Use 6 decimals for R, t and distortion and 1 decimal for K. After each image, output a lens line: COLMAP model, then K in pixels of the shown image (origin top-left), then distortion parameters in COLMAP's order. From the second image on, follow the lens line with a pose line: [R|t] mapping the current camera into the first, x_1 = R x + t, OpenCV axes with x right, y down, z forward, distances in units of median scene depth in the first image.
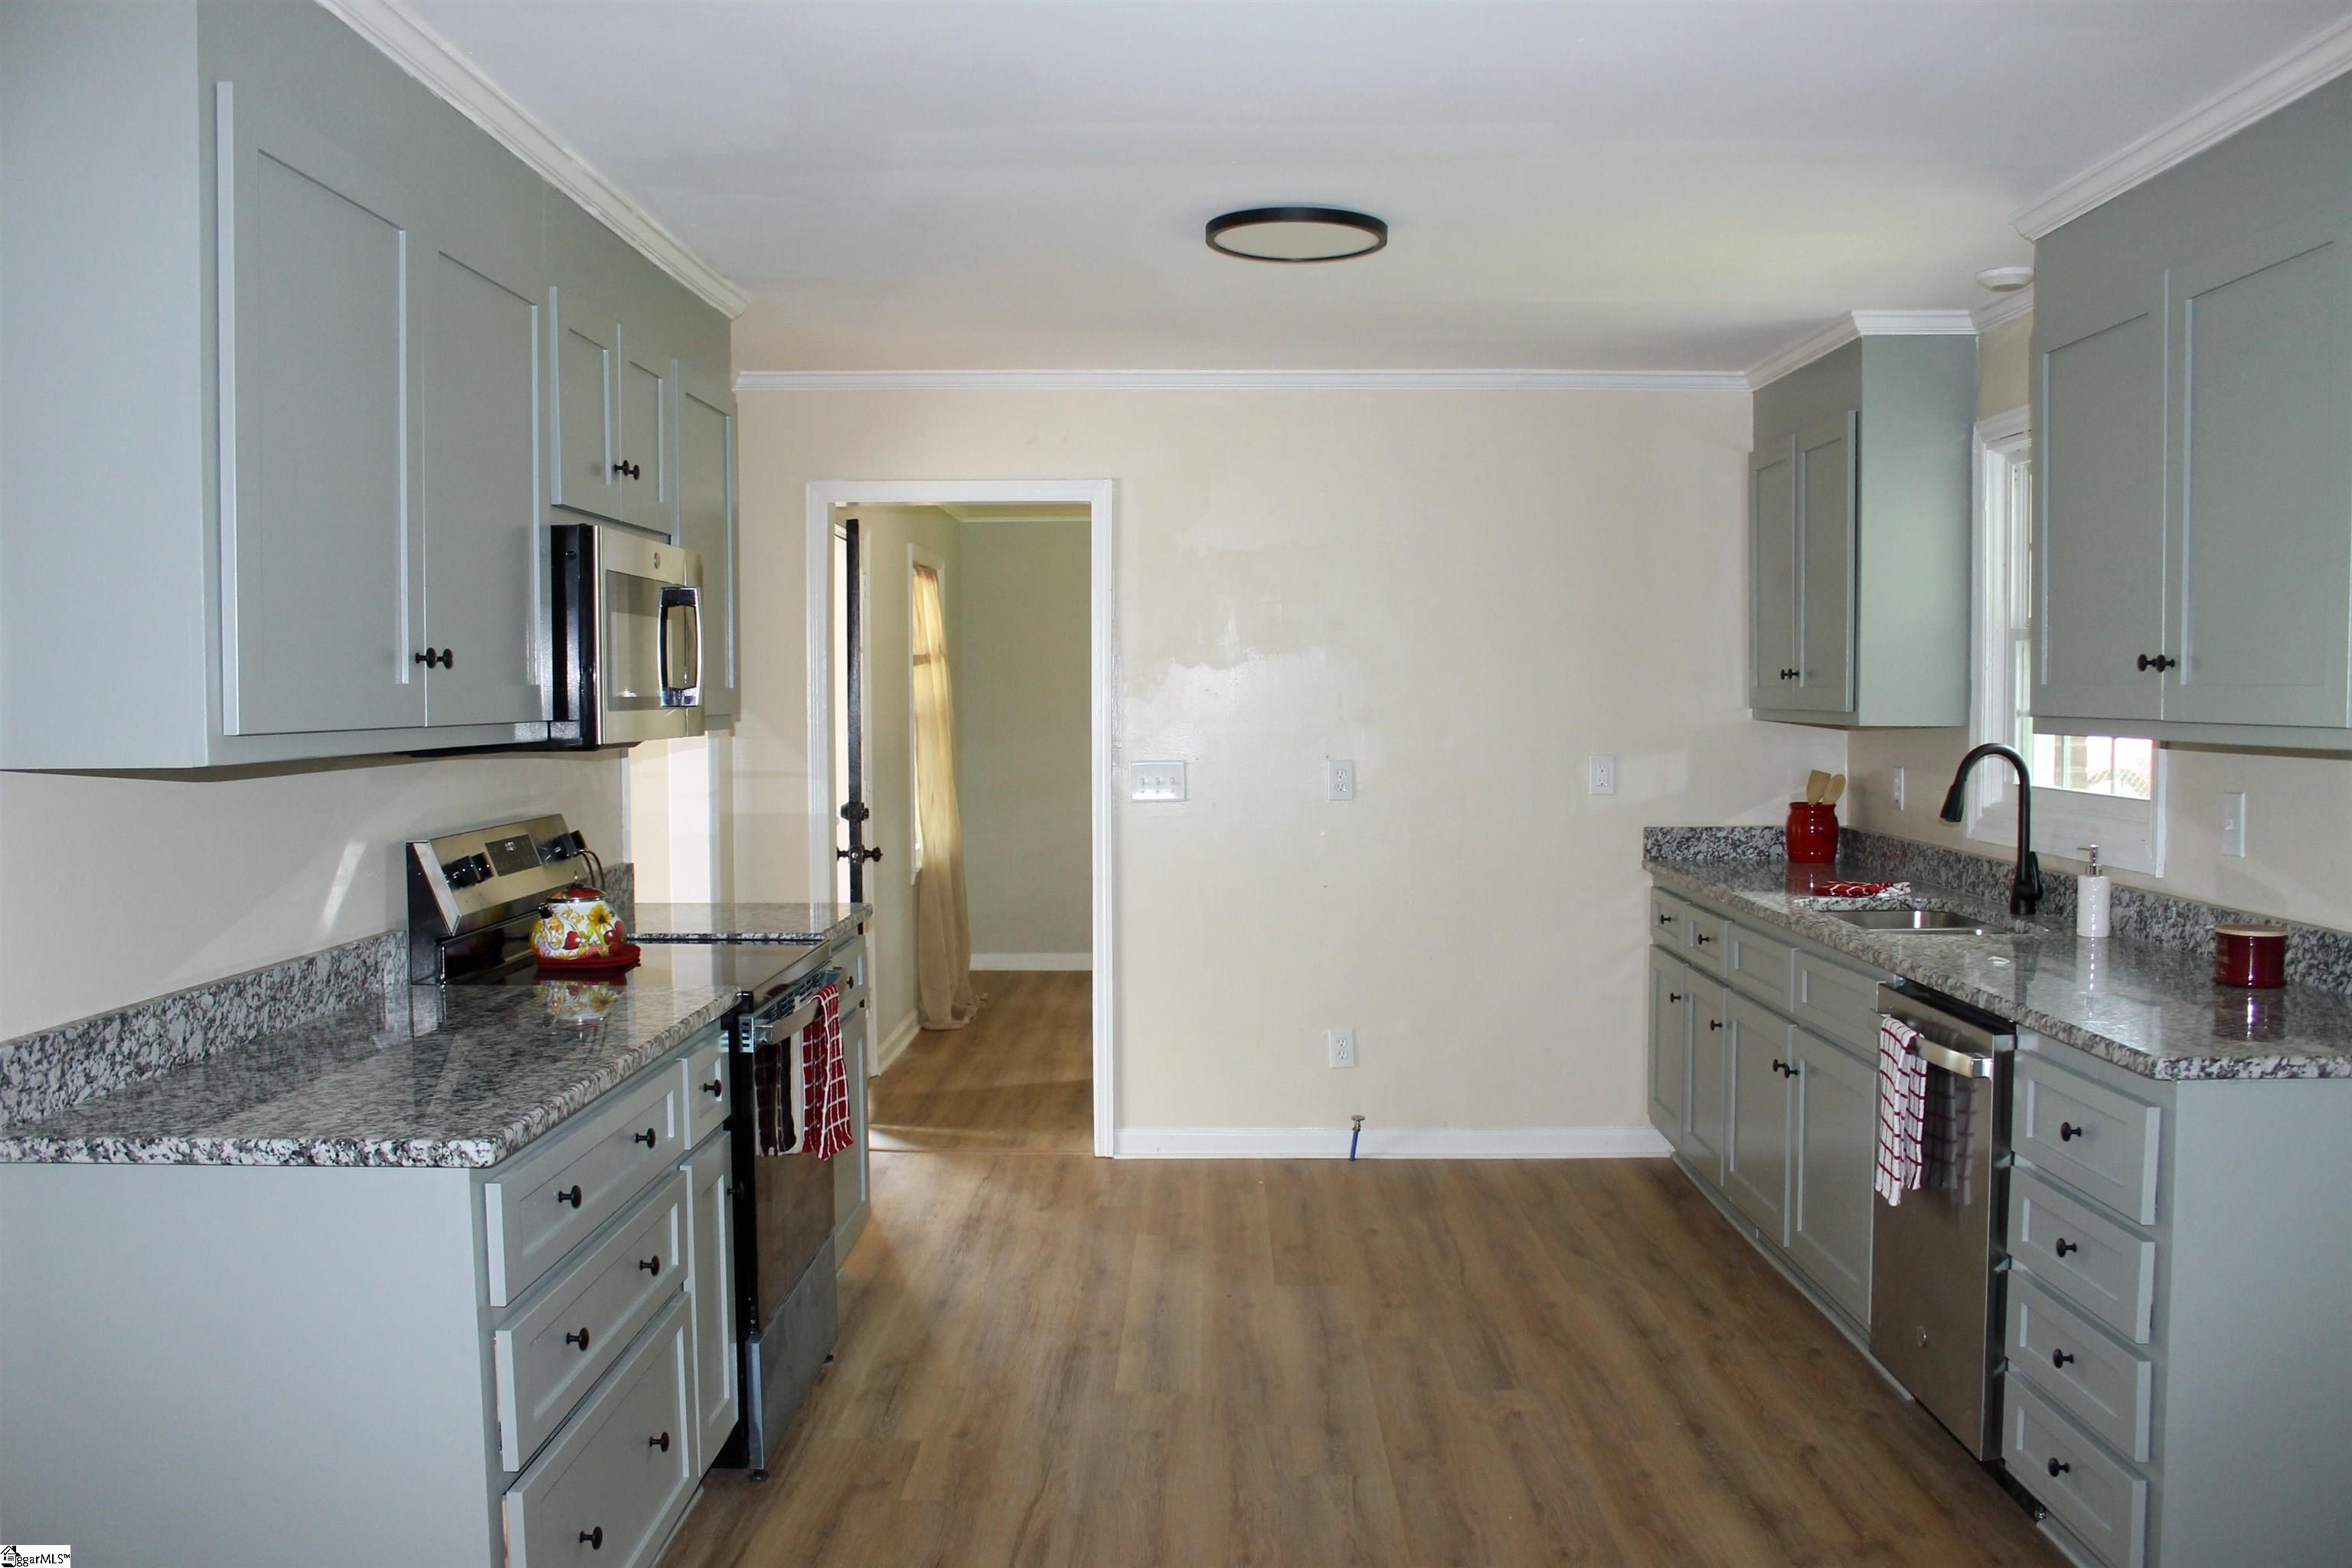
lens RADIAL K [[1999.1, 0, 1182.4], [0, 1999.1, 786.4], [0, 0, 1]] dist [-0.153678, 0.143062]
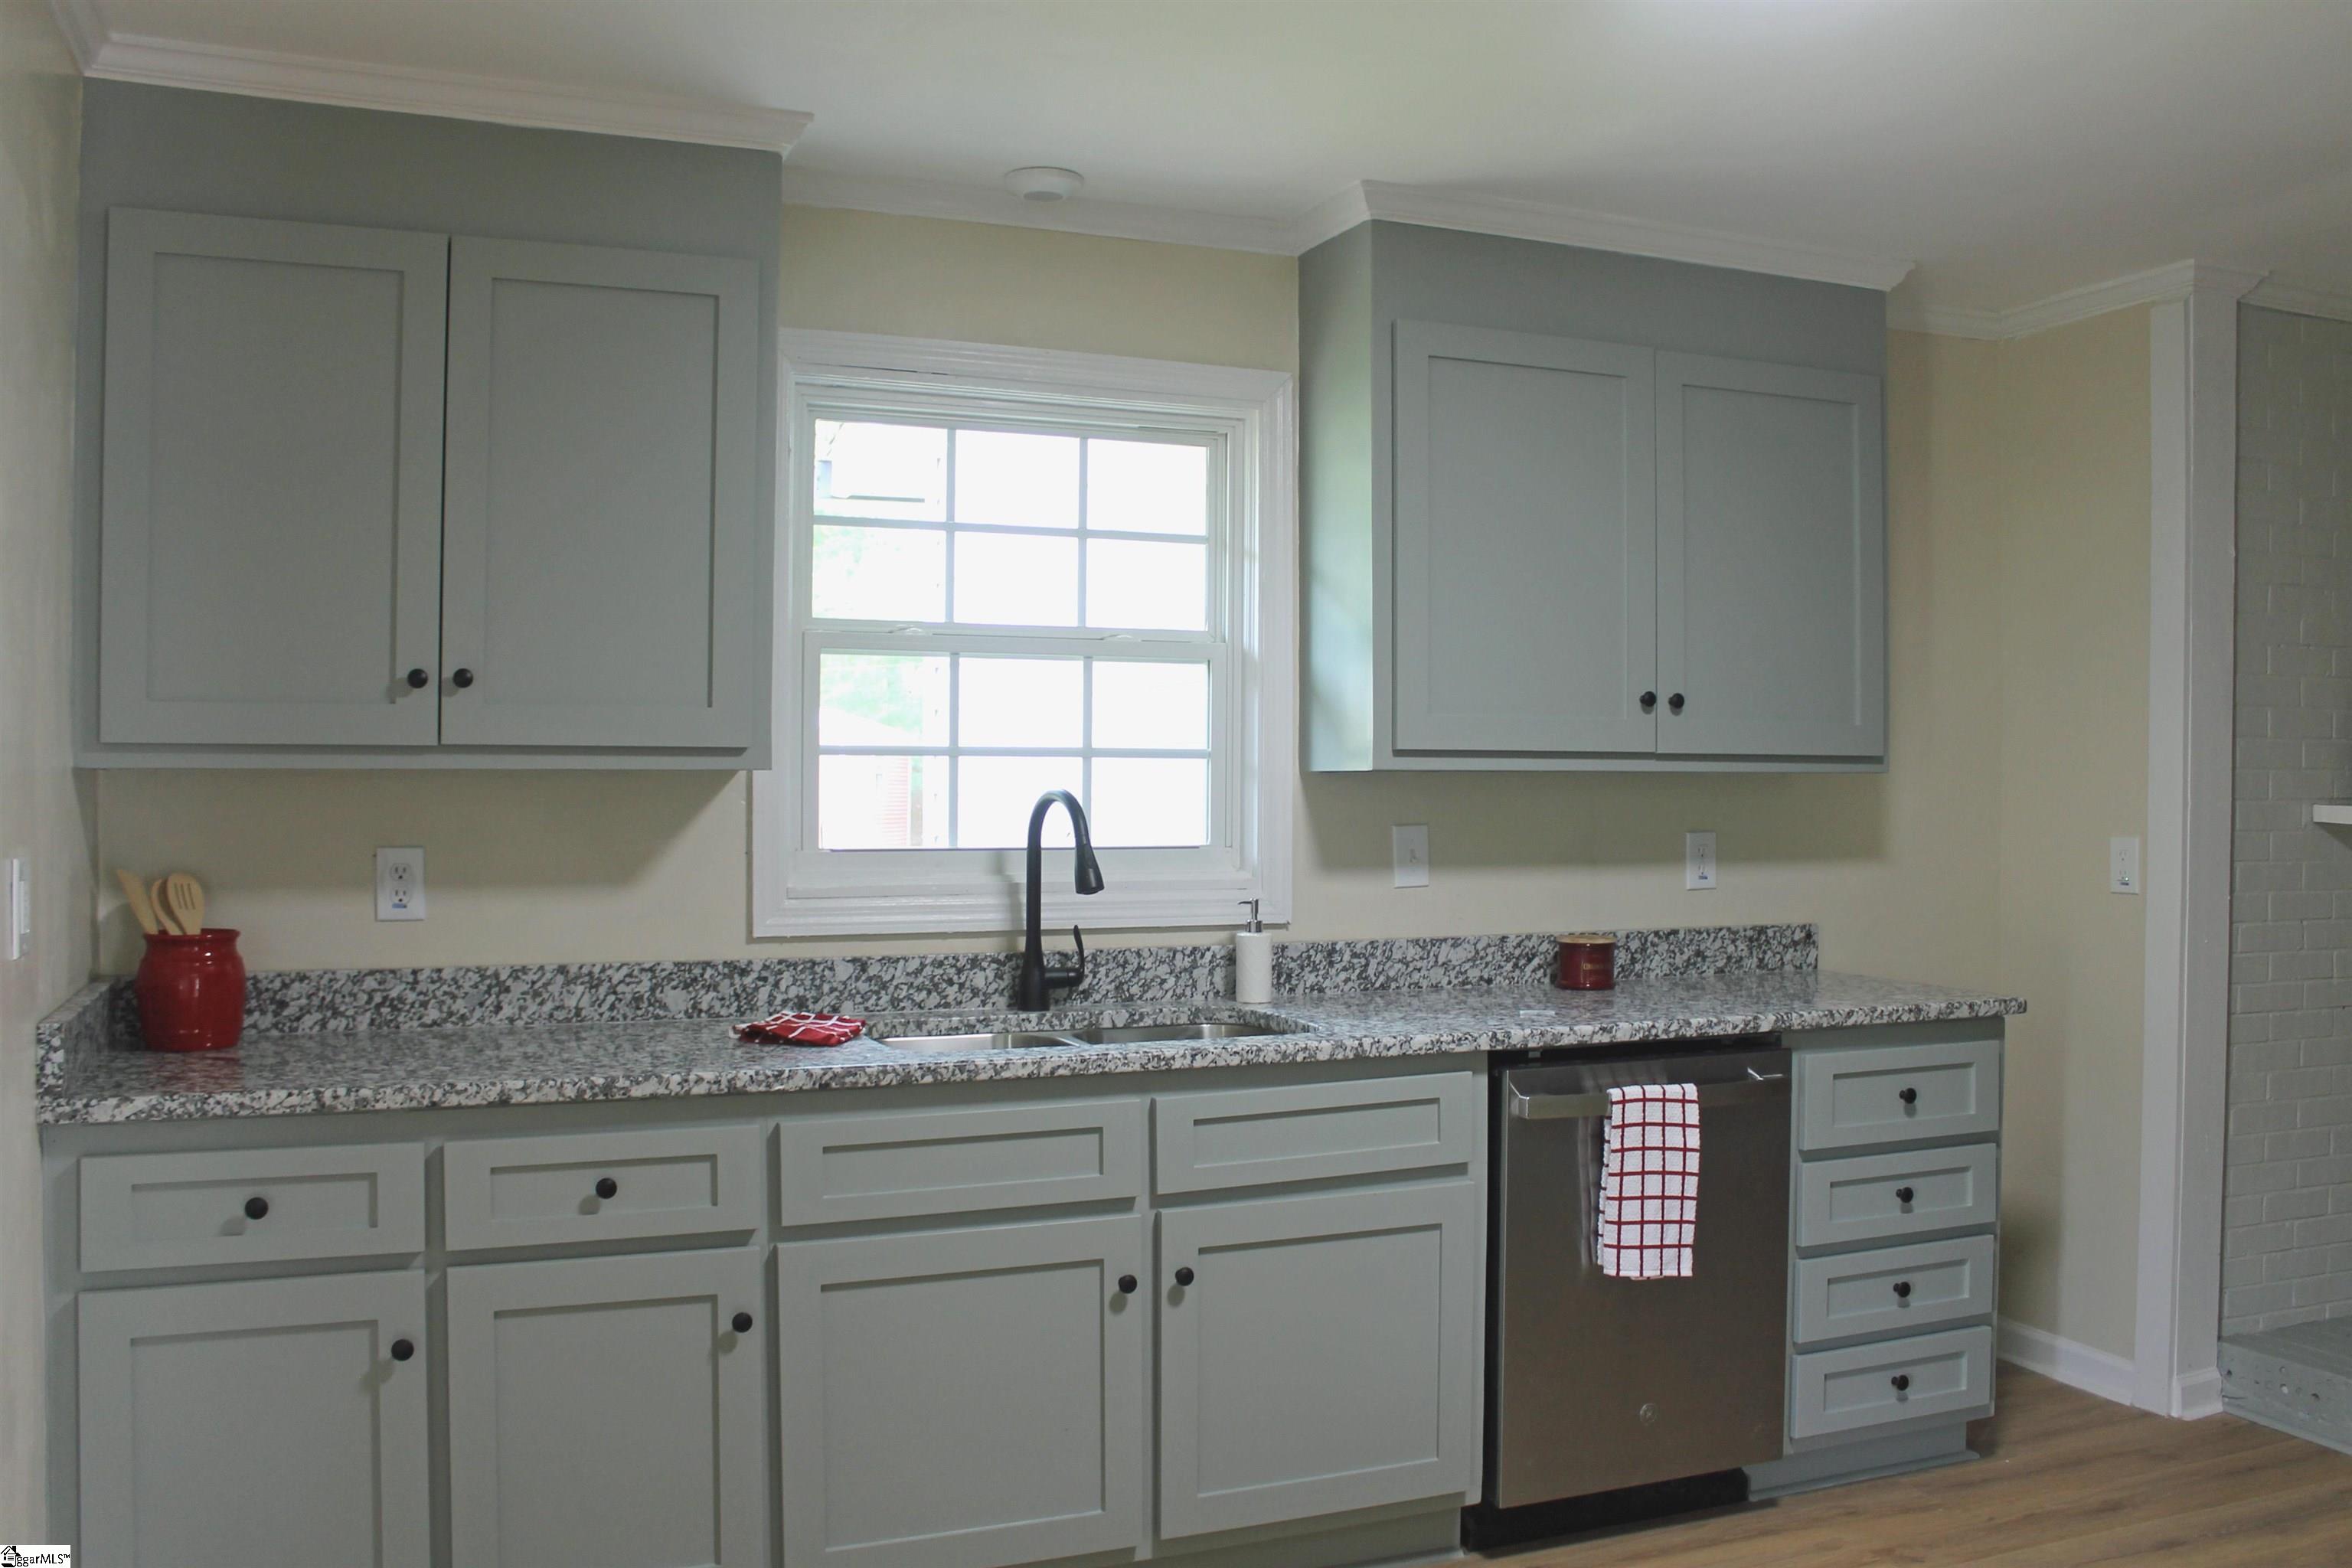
lens RADIAL K [[1999.1, 0, 1182.4], [0, 1999.1, 786.4], [0, 0, 1]] dist [-0.153678, 0.143062]
pose [[-0.391999, -0.005349, 0.919950, -0.278226], [0.041877, 0.998843, 0.023652, -0.034519], [-0.919012, 0.047796, -0.391321, 1.109393]]
